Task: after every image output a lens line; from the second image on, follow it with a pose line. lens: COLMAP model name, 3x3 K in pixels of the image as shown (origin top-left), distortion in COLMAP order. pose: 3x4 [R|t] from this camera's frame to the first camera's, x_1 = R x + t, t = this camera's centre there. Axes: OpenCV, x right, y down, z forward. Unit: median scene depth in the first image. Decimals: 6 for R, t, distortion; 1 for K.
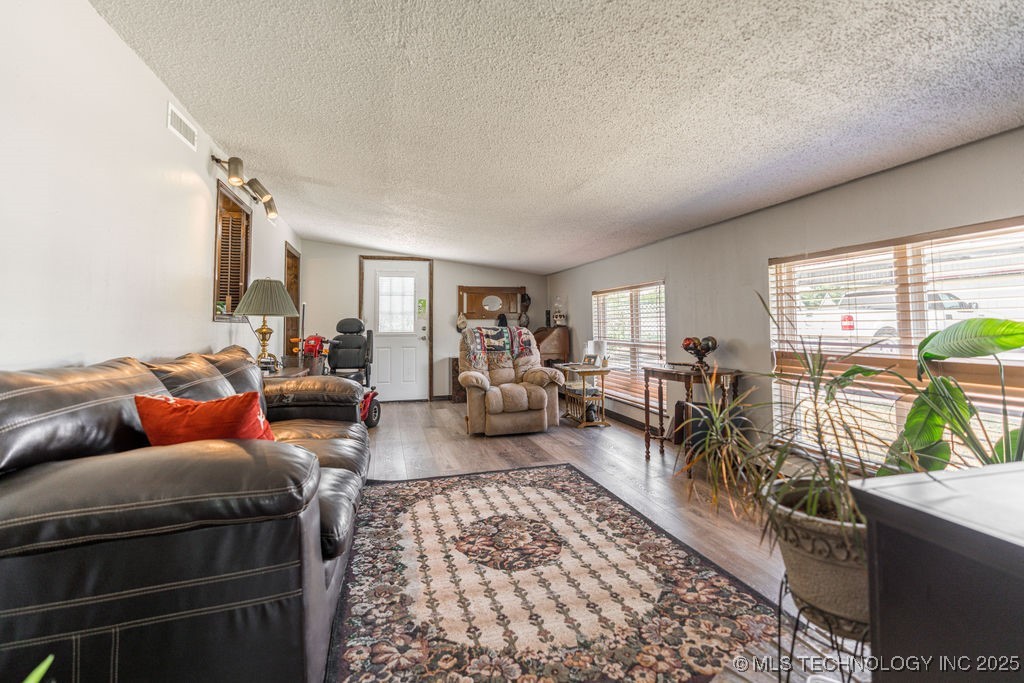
lens RADIAL K [[475.5, 0, 514.6], [0, 475.5, 302.4], [0, 0, 1]] dist [-0.013649, 0.006415]
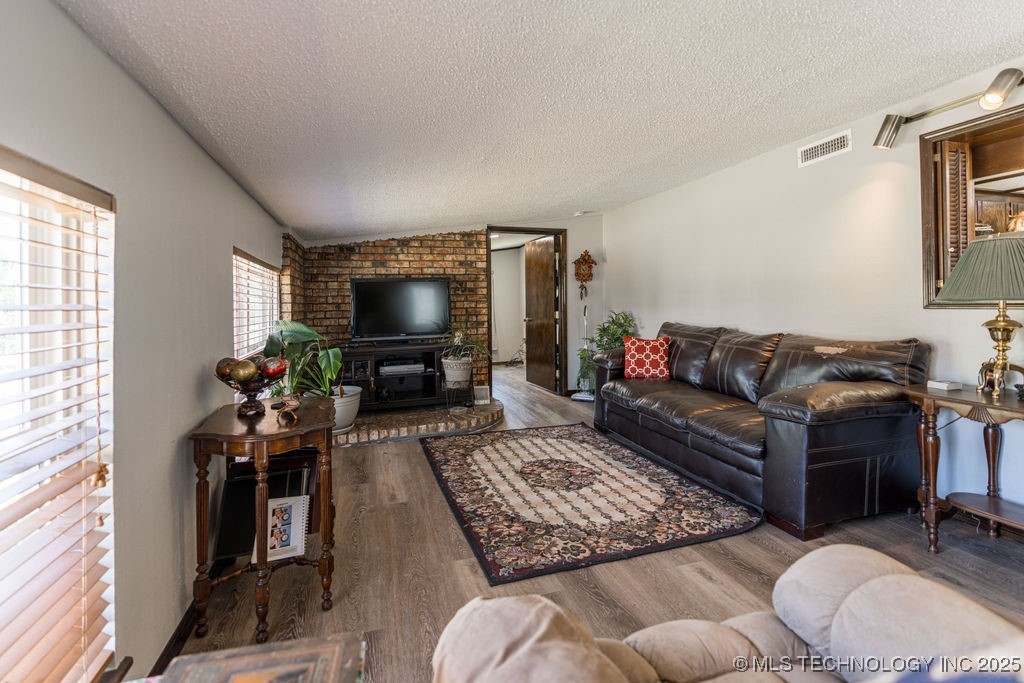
lens RADIAL K [[475.5, 0, 514.6], [0, 475.5, 302.4], [0, 0, 1]] dist [-0.013649, 0.006415]
pose [[-0.998844, 0.025640, -0.040664, 0.125283], [0.027816, 0.998161, -0.053862, 0.058206], [0.039209, -0.054931, -0.997720, 1.920080]]
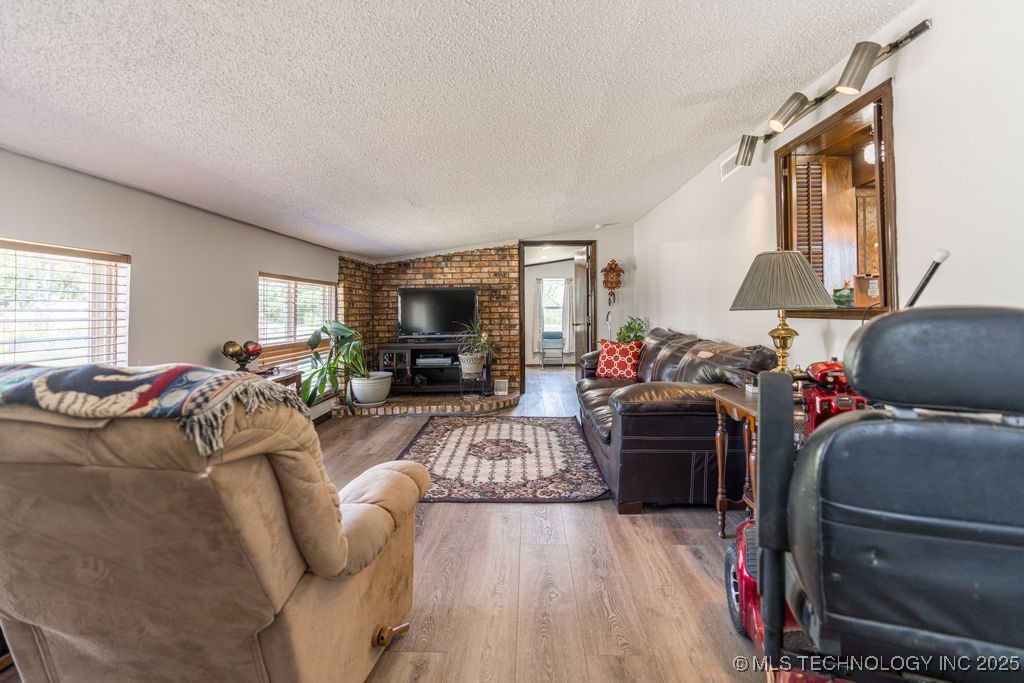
lens RADIAL K [[475.5, 0, 514.6], [0, 475.5, 302.4], [0, 0, 1]] dist [-0.013649, 0.006415]
pose [[-0.955649, 0.023107, 0.293601, -0.457721], [0.003238, 0.997681, -0.067979, 0.075955], [-0.294491, -0.064014, -0.953508, 2.099168]]
